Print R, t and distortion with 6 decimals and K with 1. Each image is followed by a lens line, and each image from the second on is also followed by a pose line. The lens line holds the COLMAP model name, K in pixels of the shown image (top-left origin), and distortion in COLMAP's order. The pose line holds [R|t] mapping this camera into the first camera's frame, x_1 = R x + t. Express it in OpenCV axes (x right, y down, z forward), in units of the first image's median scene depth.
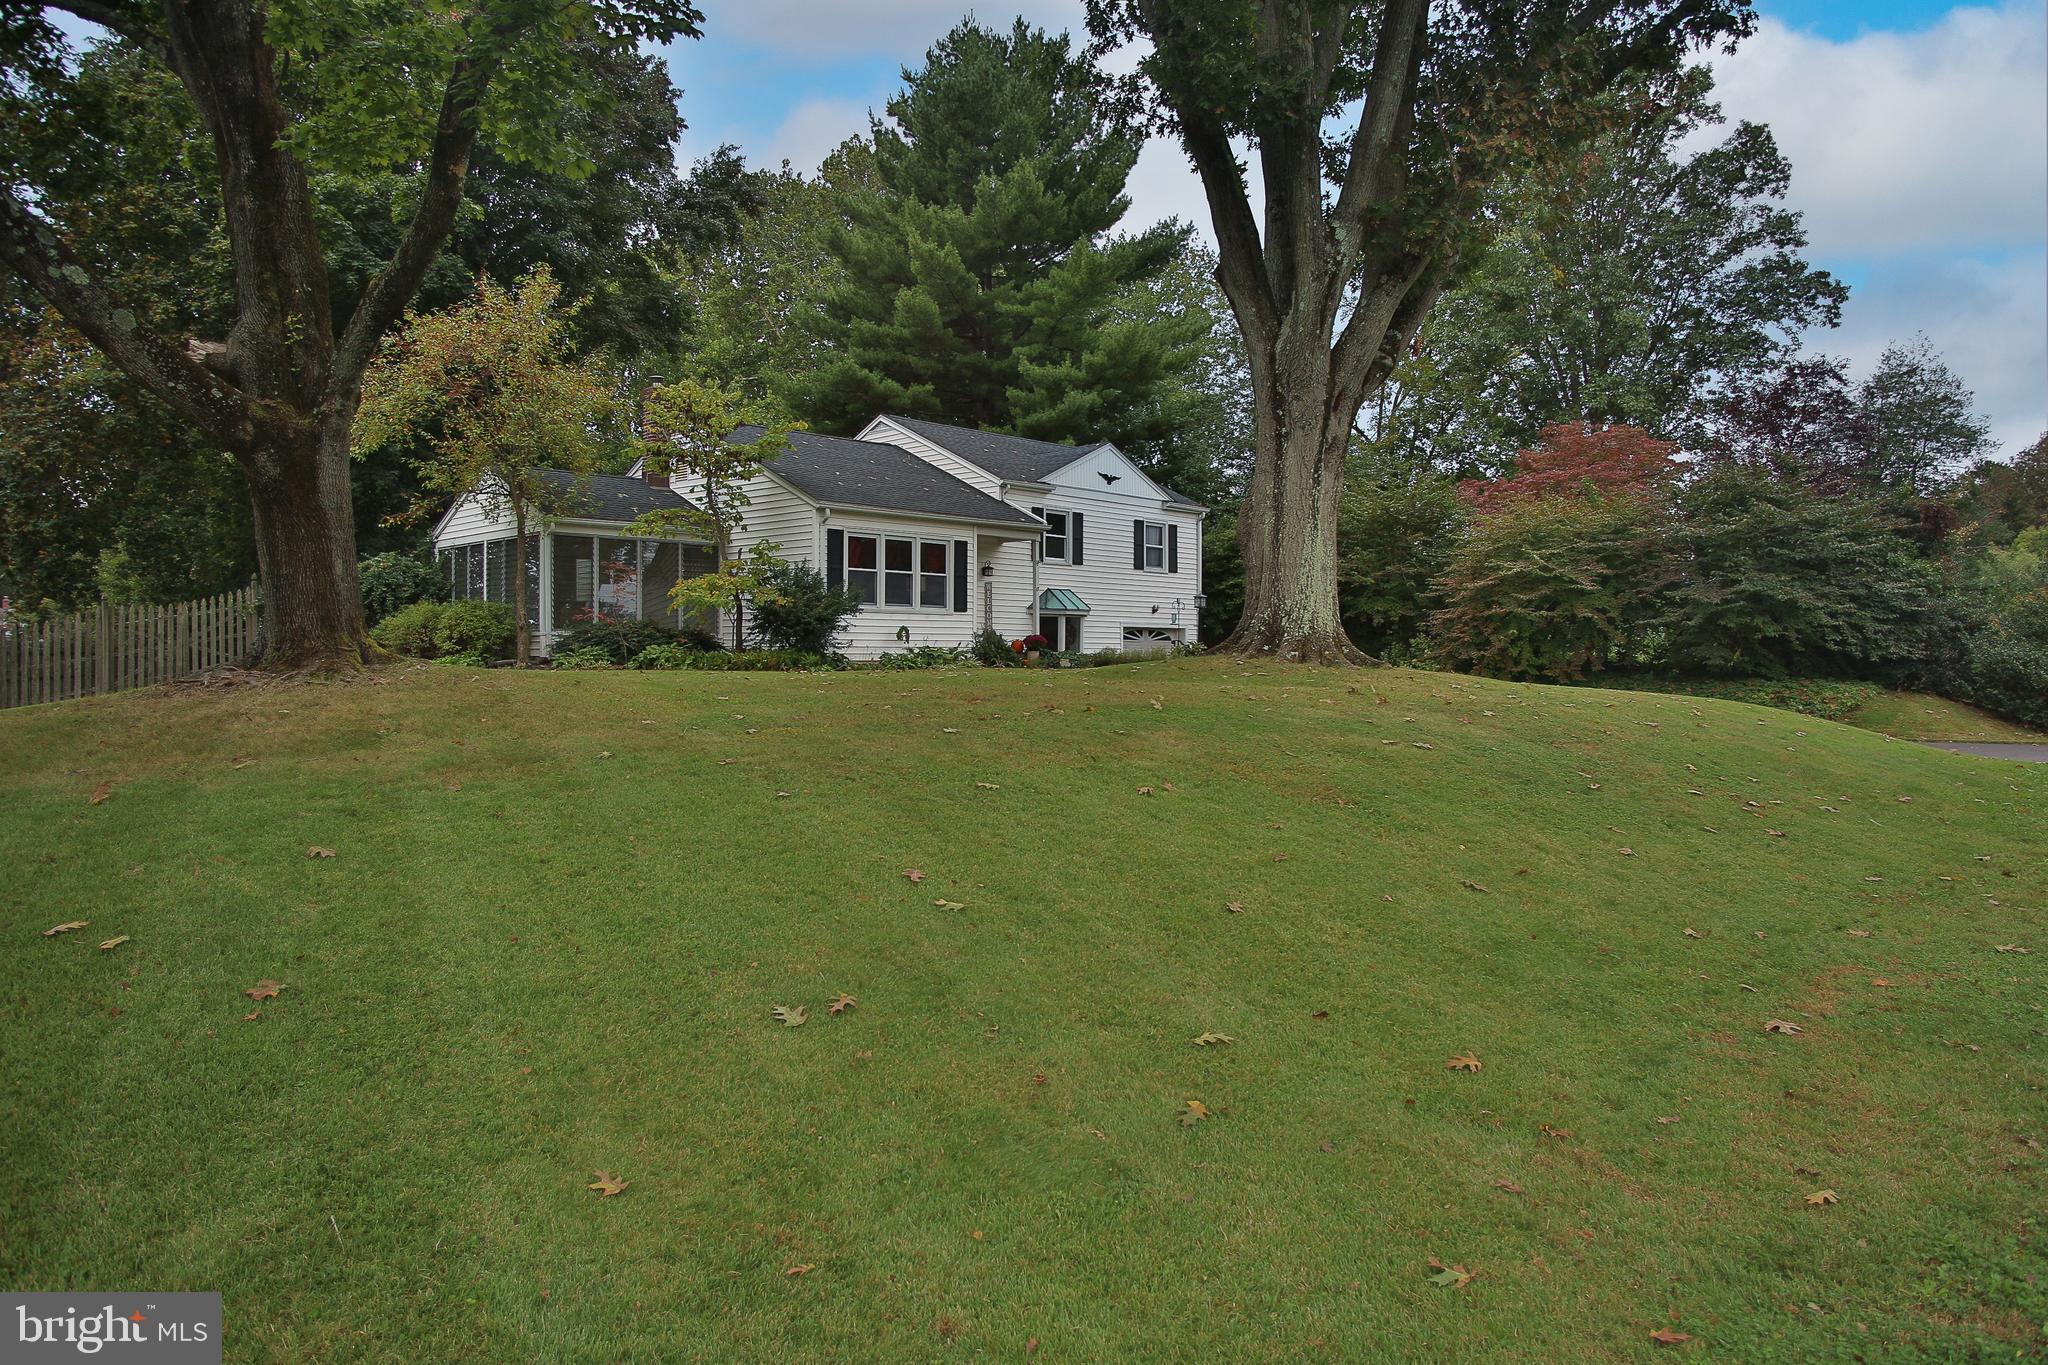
lens RADIAL K [[1223.8, 0, 1020.4], [0, 1223.8, 666.3], [0, 0, 1]] dist [-0.111740, 0.062125]
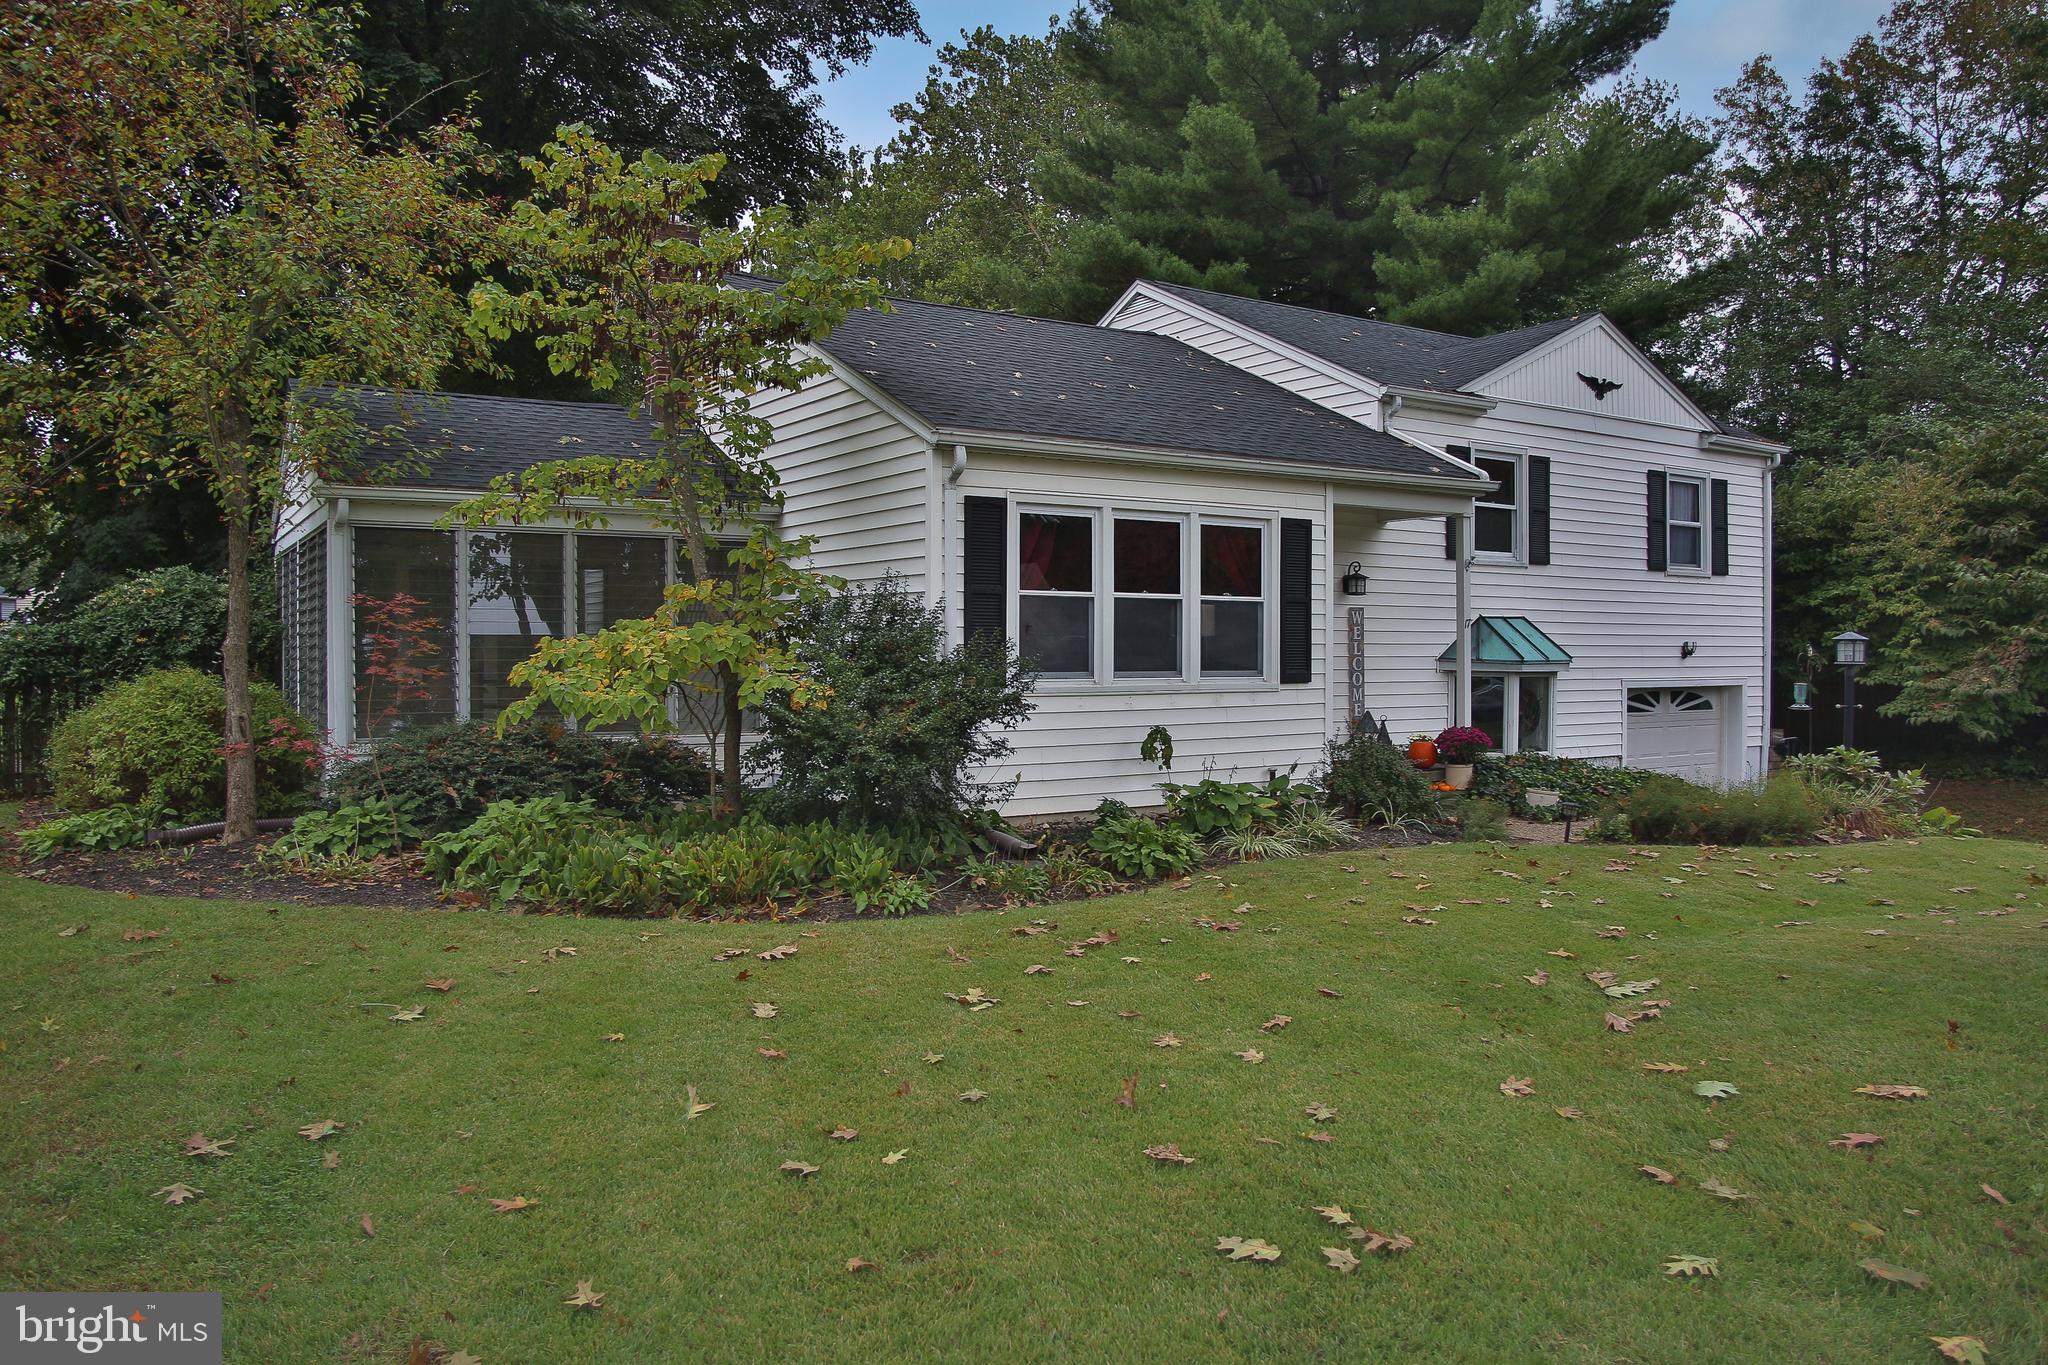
lens RADIAL K [[1395.7, 0, 1058.6], [0, 1395.7, 677.4], [0, 0, 1]] dist [-0.076056, 0.001325]
pose [[0.976625, 0.000366, -0.214949, -0.021755], [0.001417, 0.999966, 0.008142, -0.044261], [0.214944, -0.008256, 0.976591, 0.435524]]
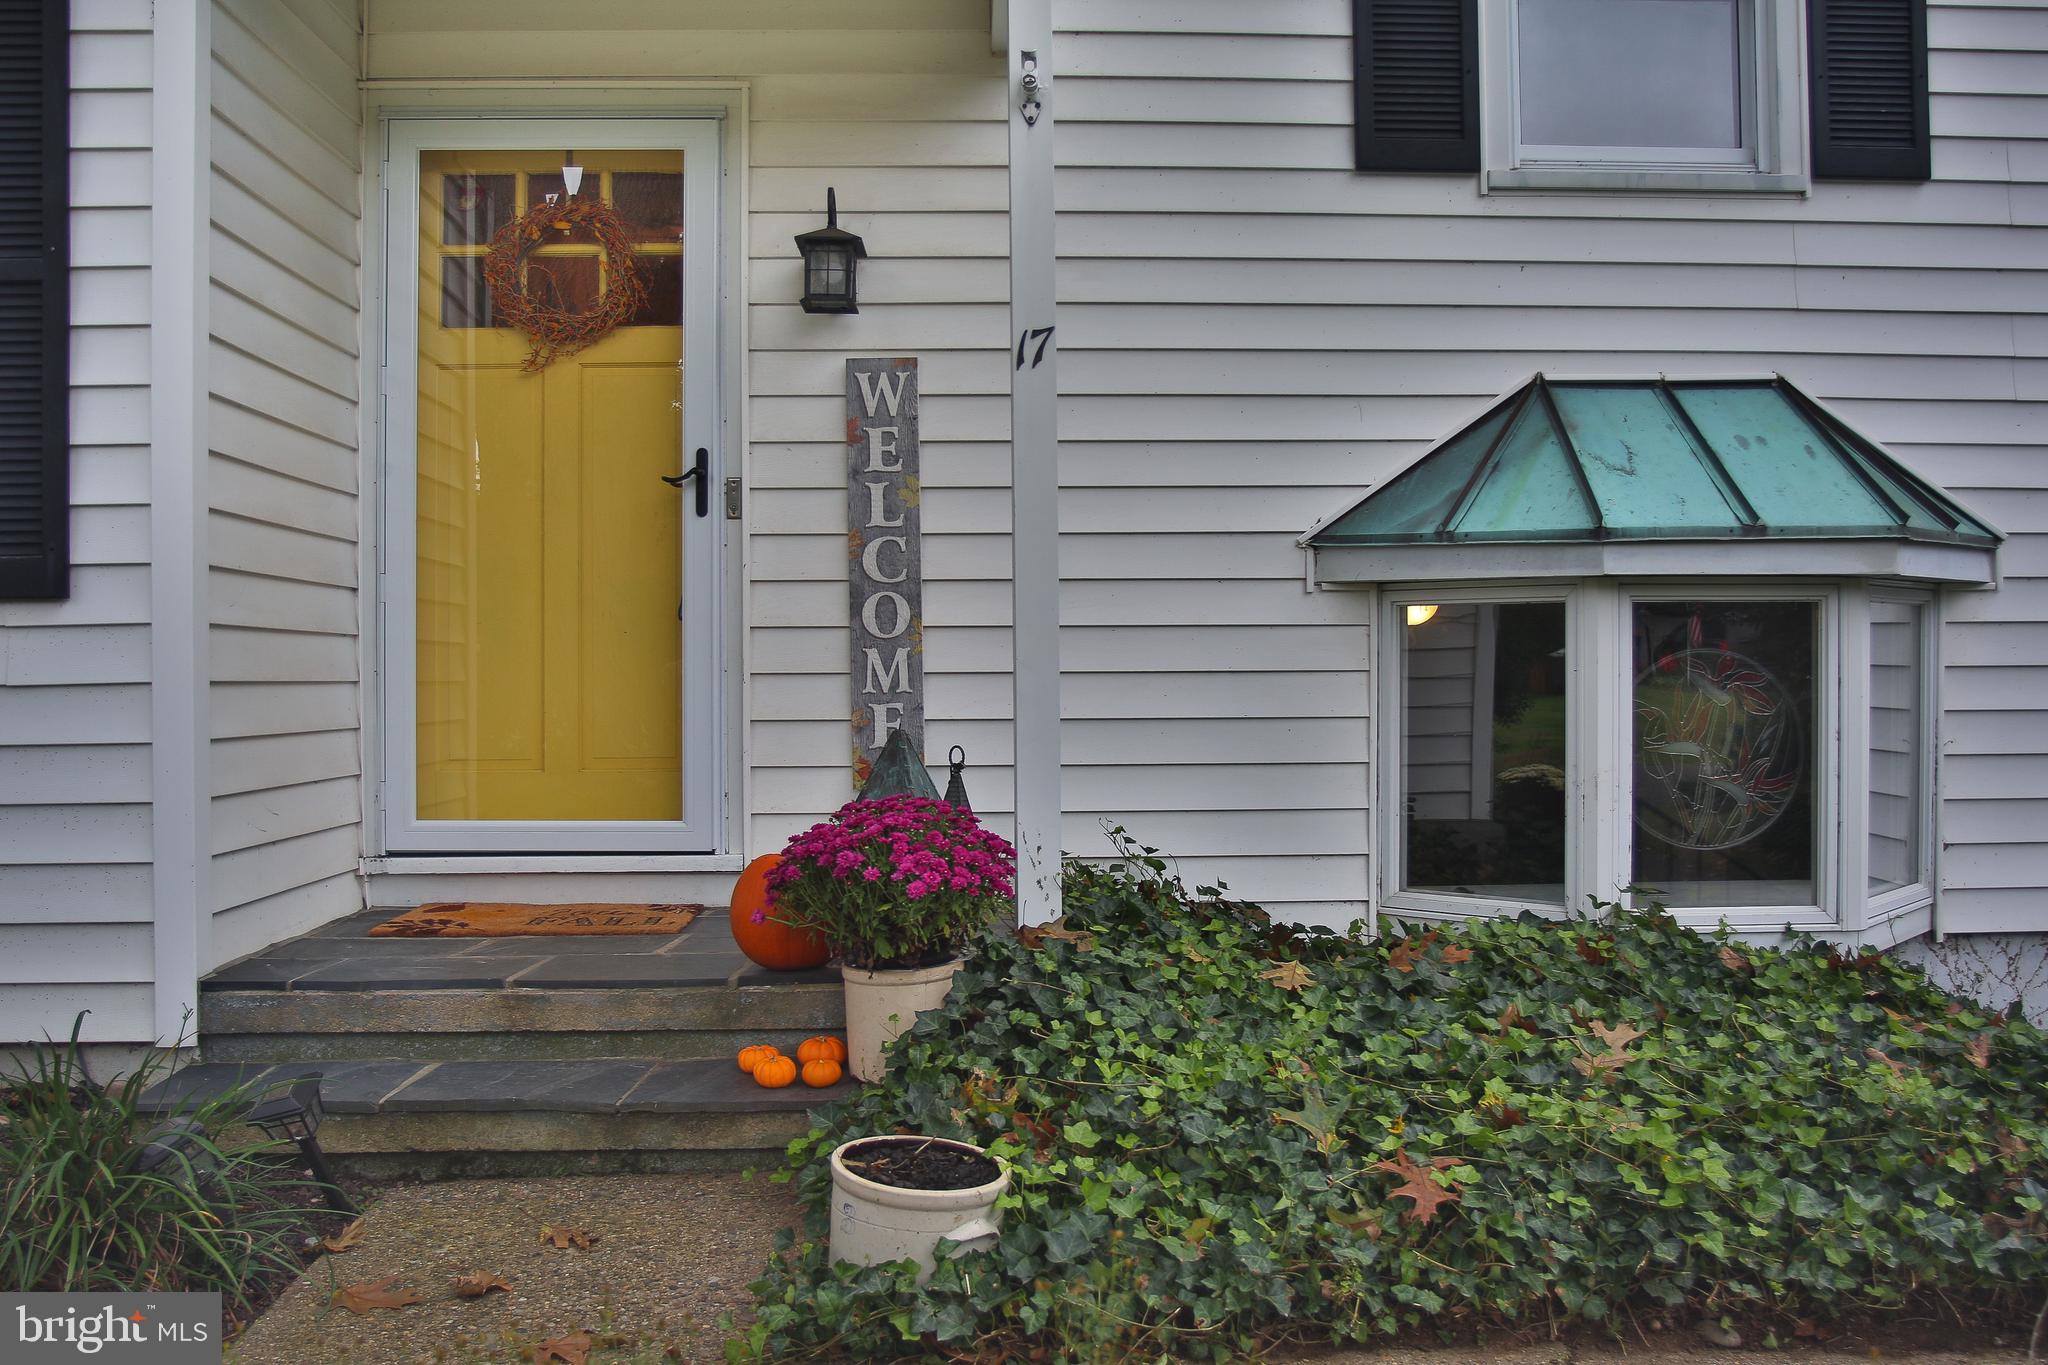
lens RADIAL K [[1789.8, 0, 1024.0], [0, 1789.8, 682.5], [0, 0, 1]] dist [-0.093237, 0.003820]
pose [[0.735206, -0.002730, -0.677838, 0.107111], [0.002794, 0.999996, -0.000997, -0.032367], [0.677838, -0.001161, 0.735211, 0.827834]]
